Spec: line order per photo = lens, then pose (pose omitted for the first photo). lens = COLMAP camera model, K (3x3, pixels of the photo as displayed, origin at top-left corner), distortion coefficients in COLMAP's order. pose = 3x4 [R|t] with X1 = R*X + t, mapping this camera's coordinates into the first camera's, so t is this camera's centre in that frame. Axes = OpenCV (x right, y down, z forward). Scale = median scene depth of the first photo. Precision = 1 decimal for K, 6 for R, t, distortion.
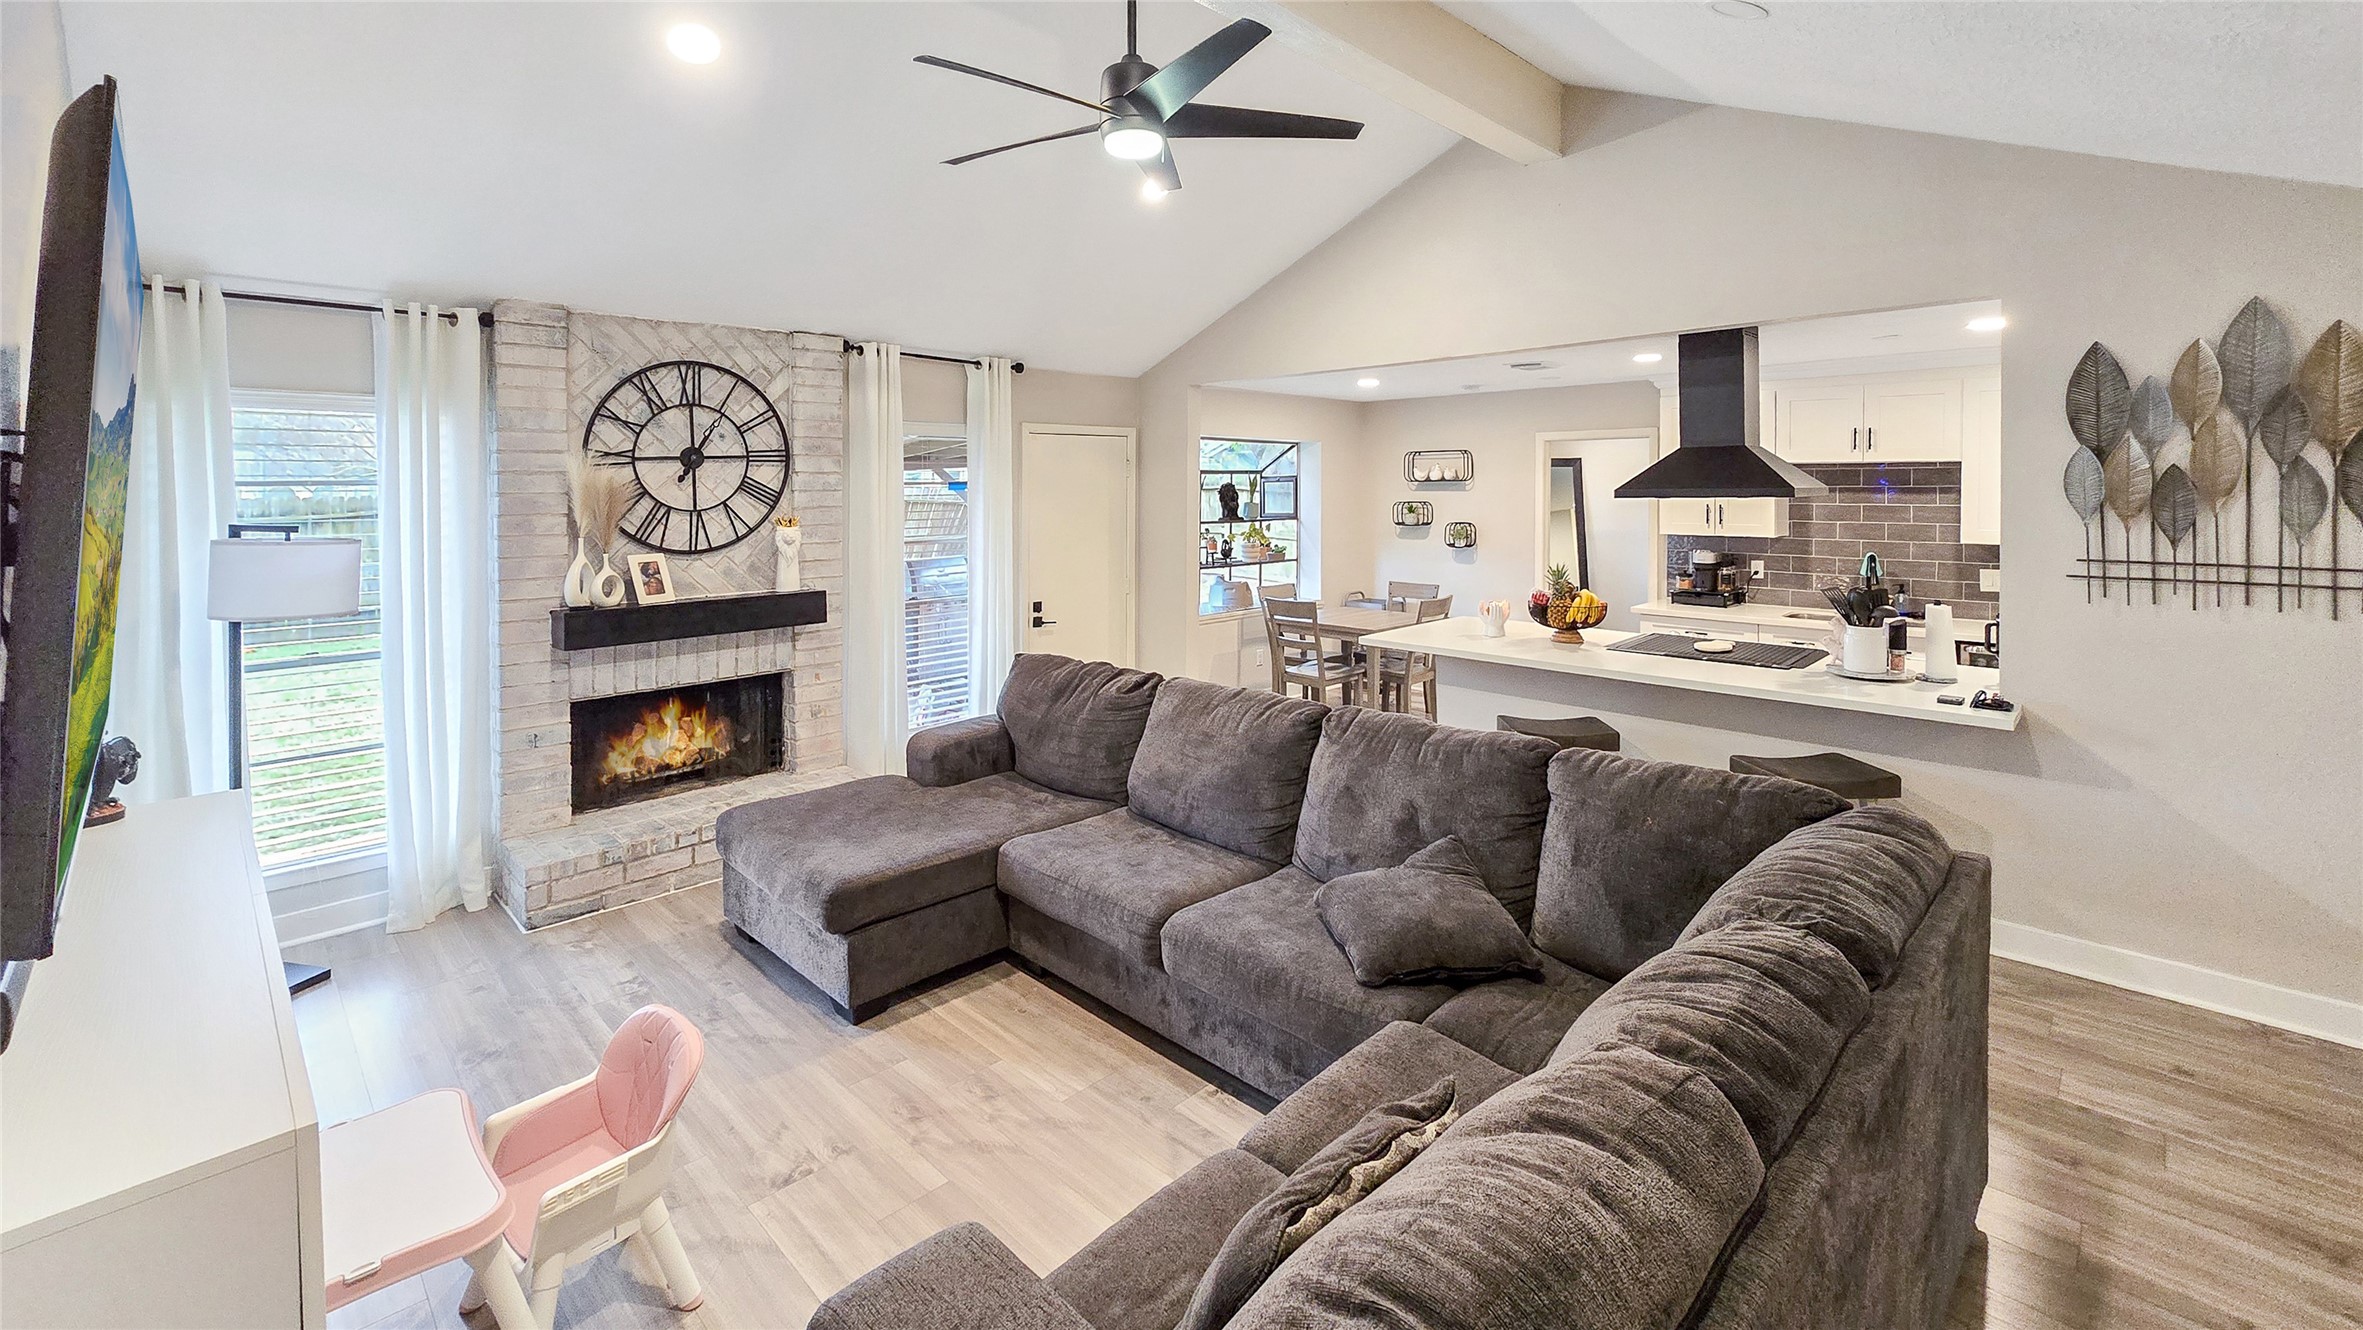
lens RADIAL K [[999.7, 0, 1181.5], [0, 999.7, 665.0], [0, 0, 1]] dist [0.000099, -0.008789]
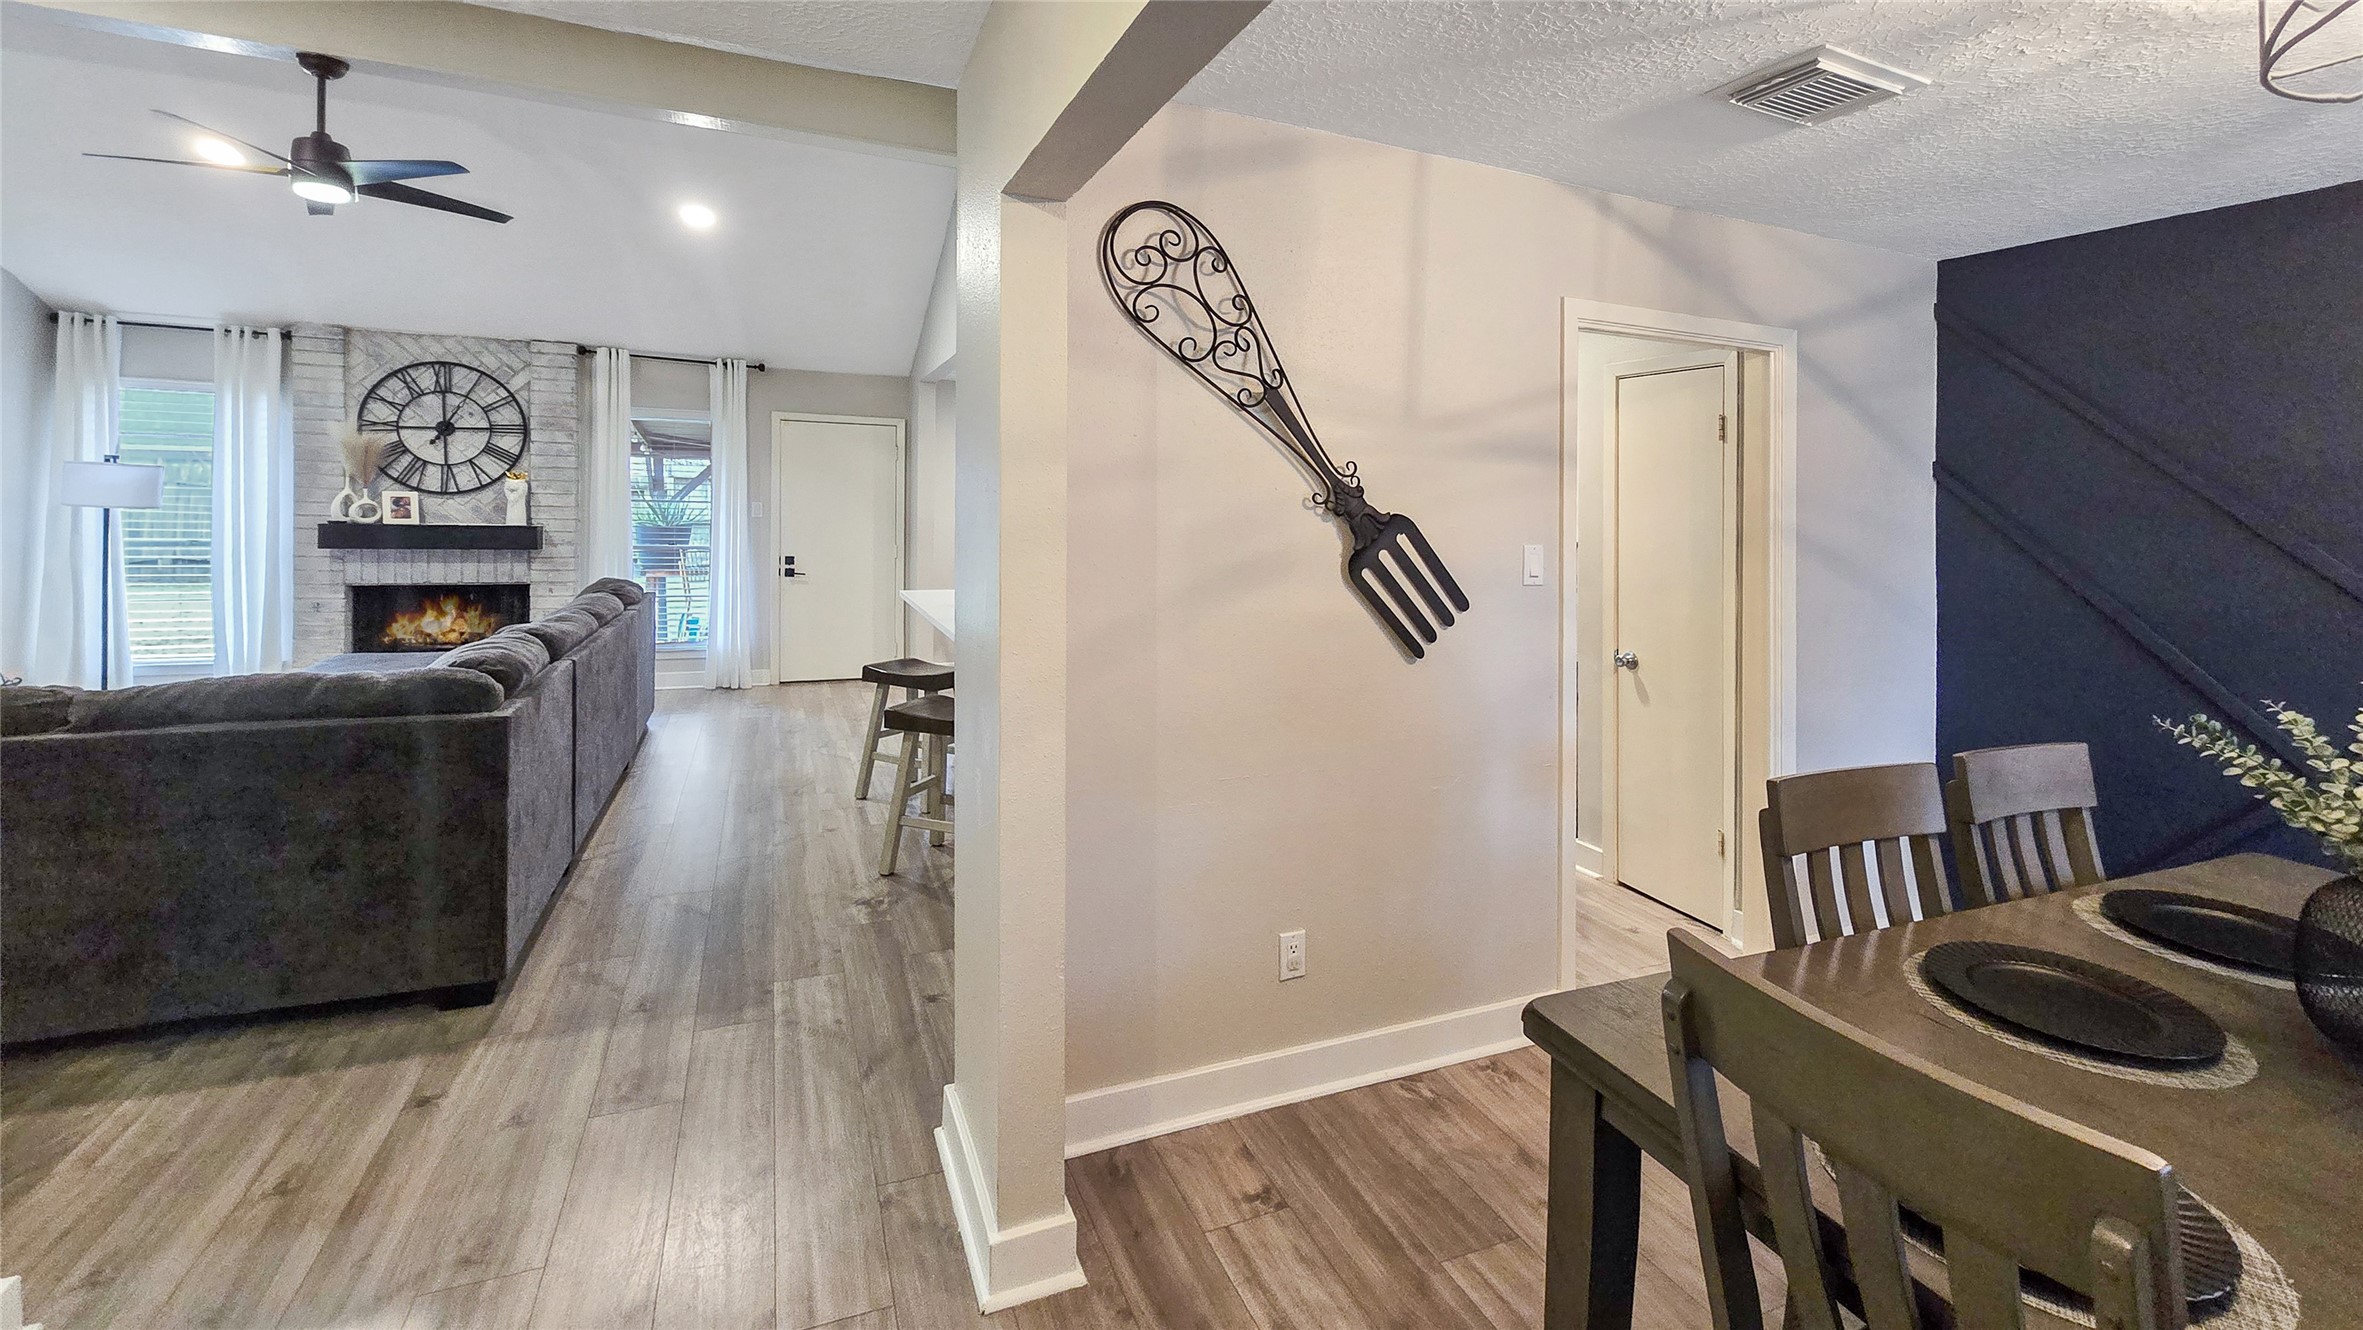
lens RADIAL K [[957.7, 0, 1181.5], [0, 957.7, 665.0], [0, 0, 1]] dist [-0.000092, -0.000308]
pose [[0.924621, 0.092430, -0.369504, 1.057314], [-0.097390, 0.995232, 0.005251, 0.024688], [0.368228, 0.031131, 0.929214, 0.108080]]
